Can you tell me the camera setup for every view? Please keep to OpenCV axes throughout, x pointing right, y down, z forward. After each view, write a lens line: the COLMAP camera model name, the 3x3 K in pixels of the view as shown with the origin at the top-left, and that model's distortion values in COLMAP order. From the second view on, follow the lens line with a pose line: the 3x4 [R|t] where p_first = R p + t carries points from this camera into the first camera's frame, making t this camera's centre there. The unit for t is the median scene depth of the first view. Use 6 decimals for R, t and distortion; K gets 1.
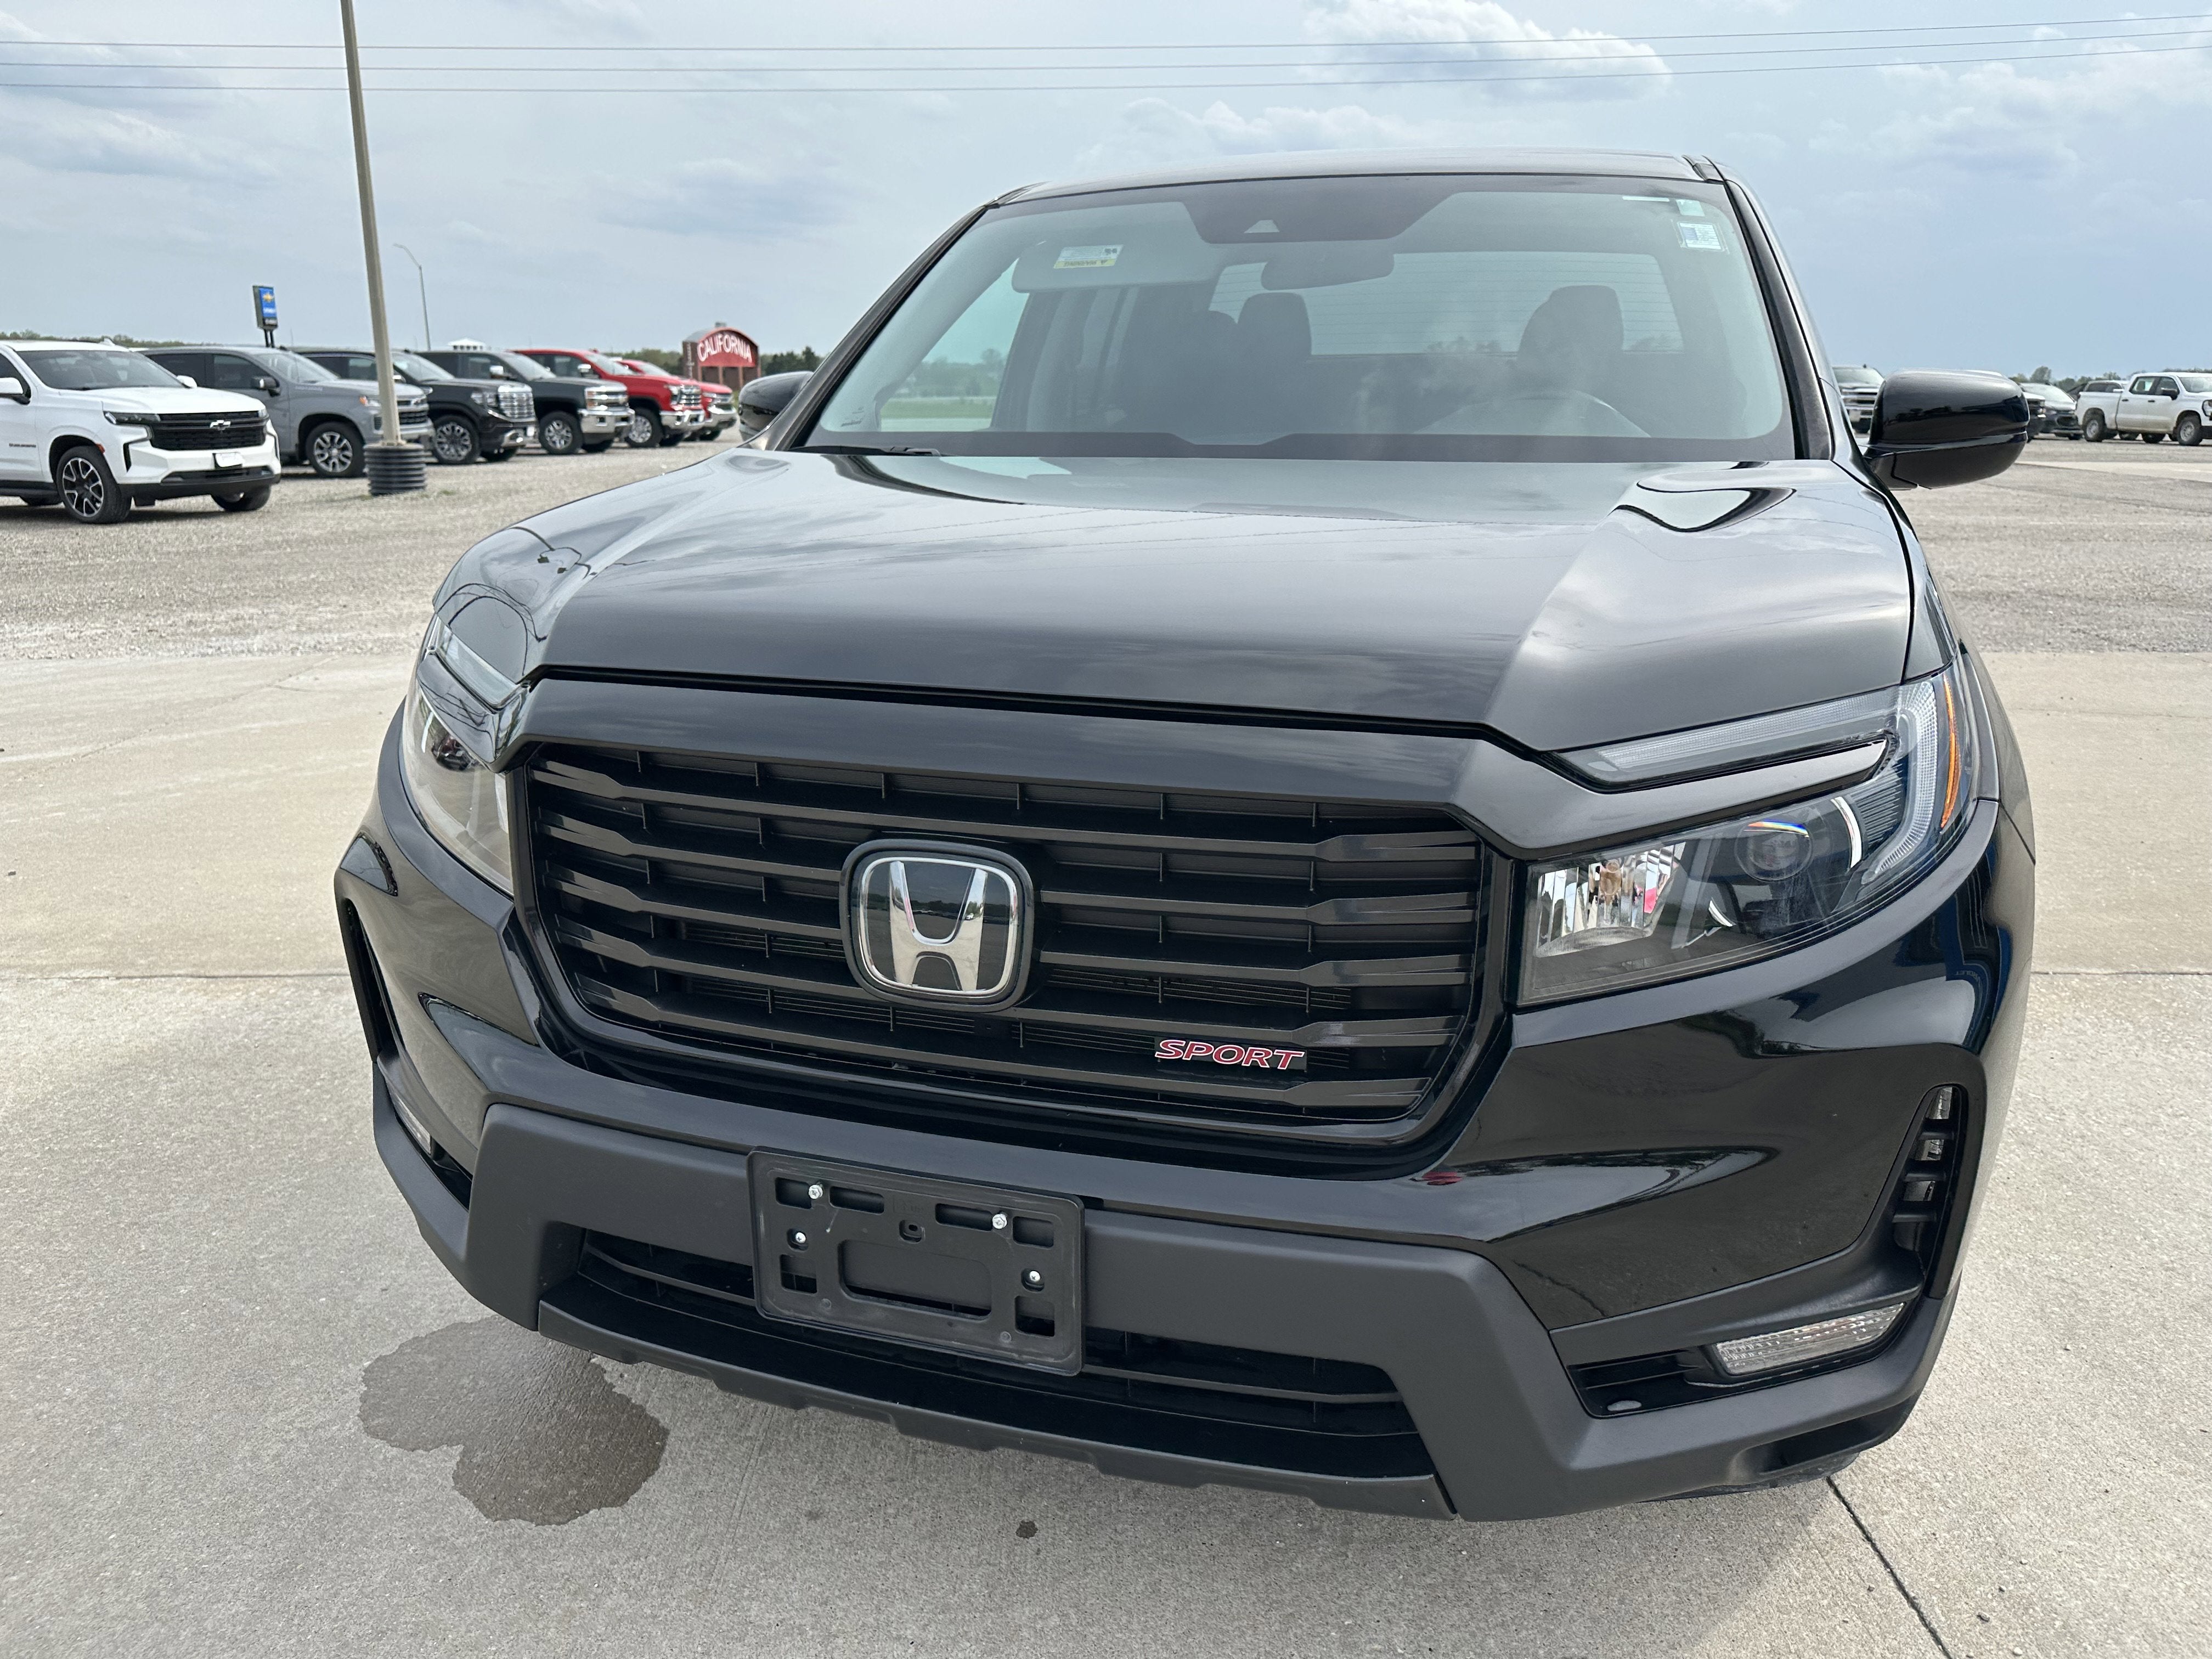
lens RADIAL K [[1559.9, 0, 1095.8], [0, 1559.9, 838.1], [0, 0, 1]] dist [0.033347, -0.067653]
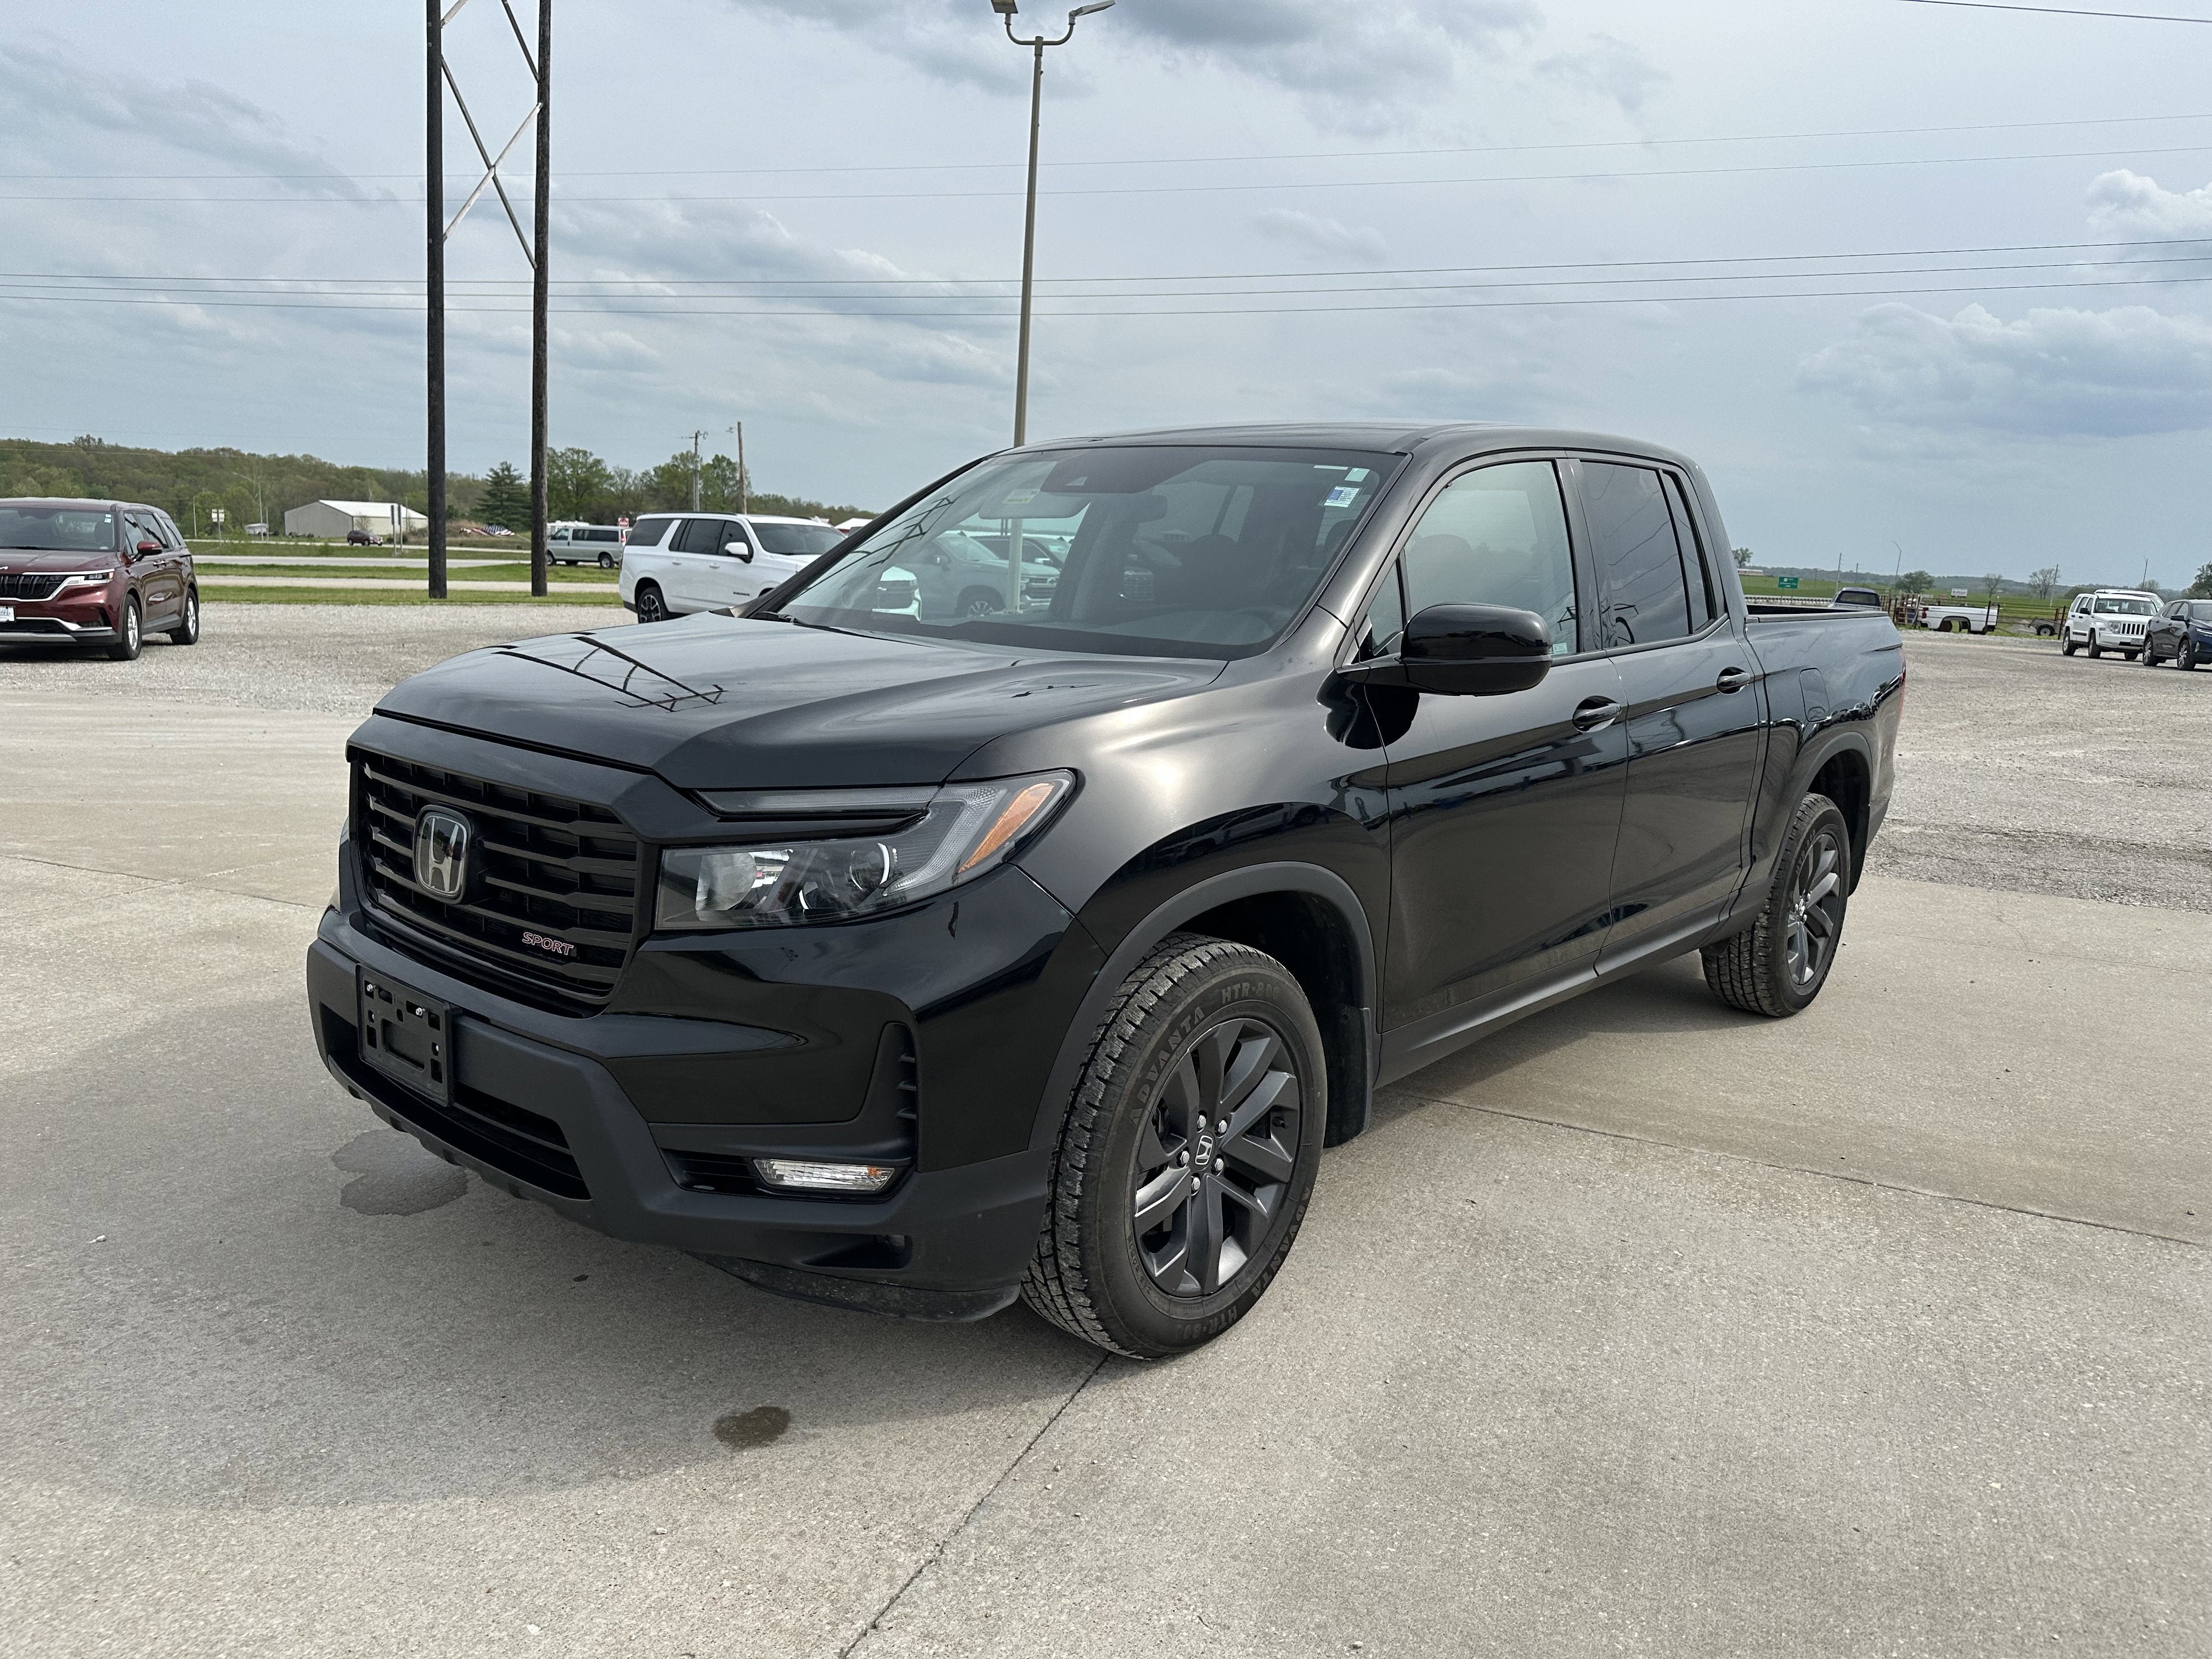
lens RADIAL K [[1613.2, 0, 1137.4], [0, 1613.2, 753.6], [0, 0, 1]] dist [-0.001391, -0.008002]
pose [[0.912449, 0.086617, -0.399919, 0.573772], [-0.153419, 0.978461, -0.138117, 0.030819], [0.379342, 0.187380, 0.906084, -0.187997]]
